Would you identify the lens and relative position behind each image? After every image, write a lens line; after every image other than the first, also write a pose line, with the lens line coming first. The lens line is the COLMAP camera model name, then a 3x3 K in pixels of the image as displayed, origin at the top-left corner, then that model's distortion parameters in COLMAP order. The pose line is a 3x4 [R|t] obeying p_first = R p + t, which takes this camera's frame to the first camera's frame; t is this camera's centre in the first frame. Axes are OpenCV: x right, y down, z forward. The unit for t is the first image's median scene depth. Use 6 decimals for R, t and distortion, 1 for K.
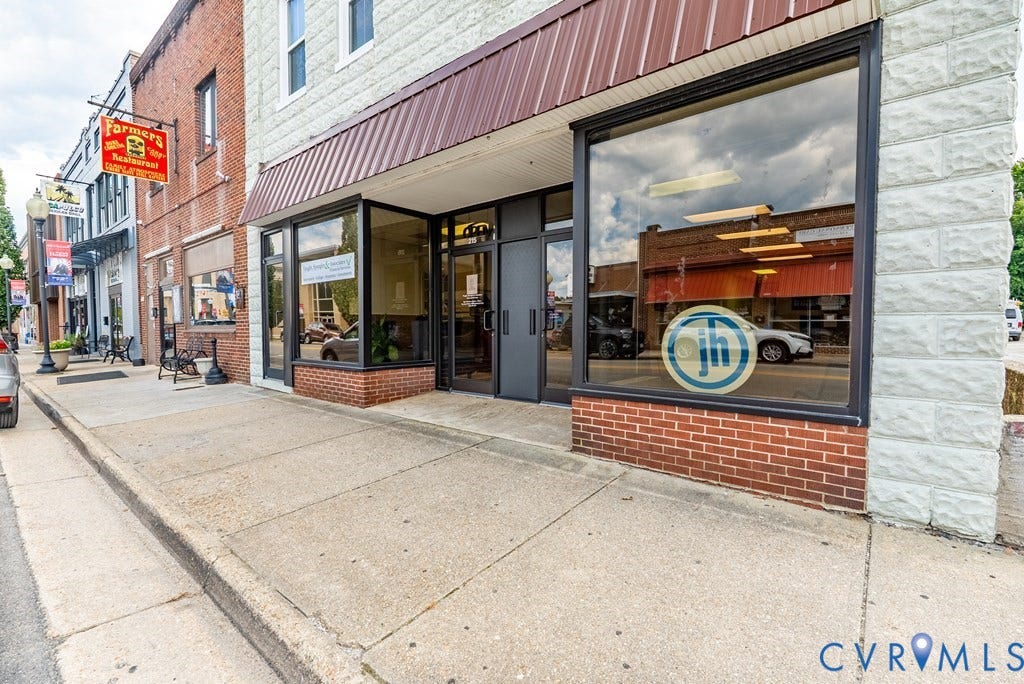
lens RADIAL K [[460.9, 0, 512.0], [0, 460.9, 342.0], [0, 0, 1]] dist [-0.000305, -0.000214]
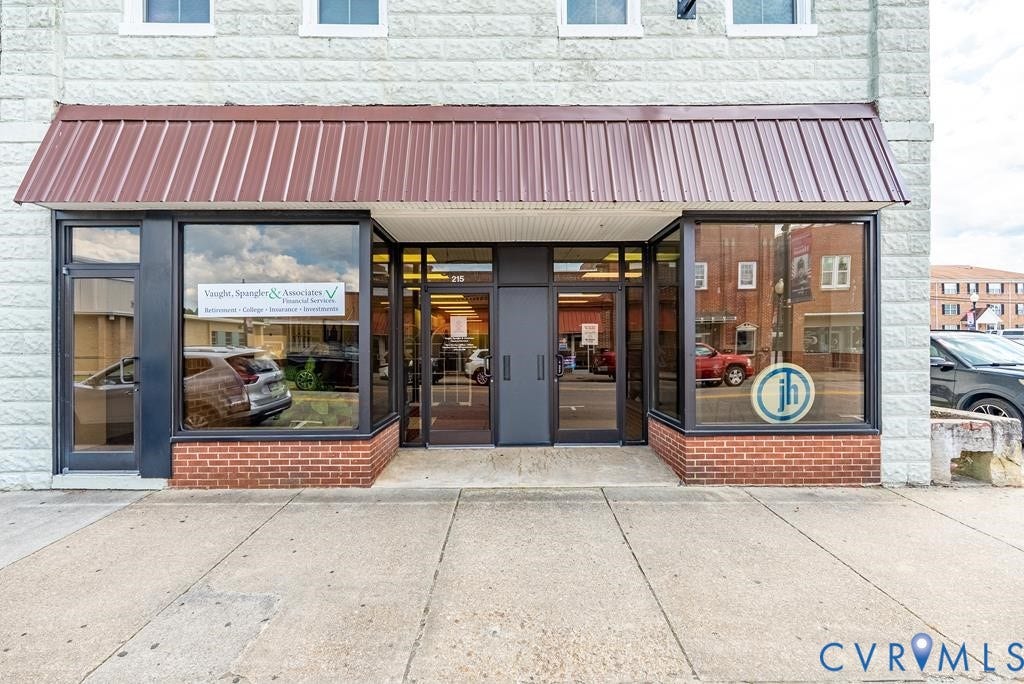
lens RADIAL K [[449.1, 0, 512.0], [0, 449.1, 342.0], [0, 0, 1]] dist [-0.002308, -0.000370]
pose [[0.755882, 0.001401, 0.654707, -1.183388], [0.026180, 0.999133, -0.032364, -0.125370], [-0.654185, 0.041603, 0.755190, 0.508499]]
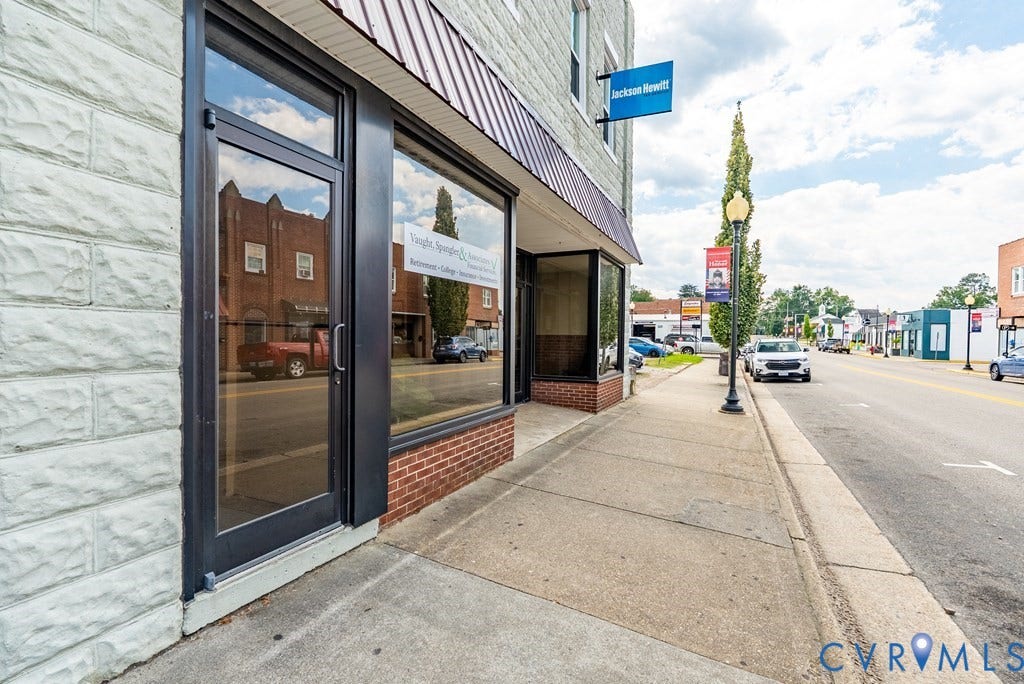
lens RADIAL K [[460.9, 0, 512.0], [0, 460.9, 342.0], [0, 0, 1]] dist [-0.000305, -0.000214]
pose [[-0.258914, -0.017283, 0.965746, -2.020586], [0.012985, 0.999687, 0.021372, -0.137592], [-0.965813, 0.018074, -0.258608, 2.236379]]
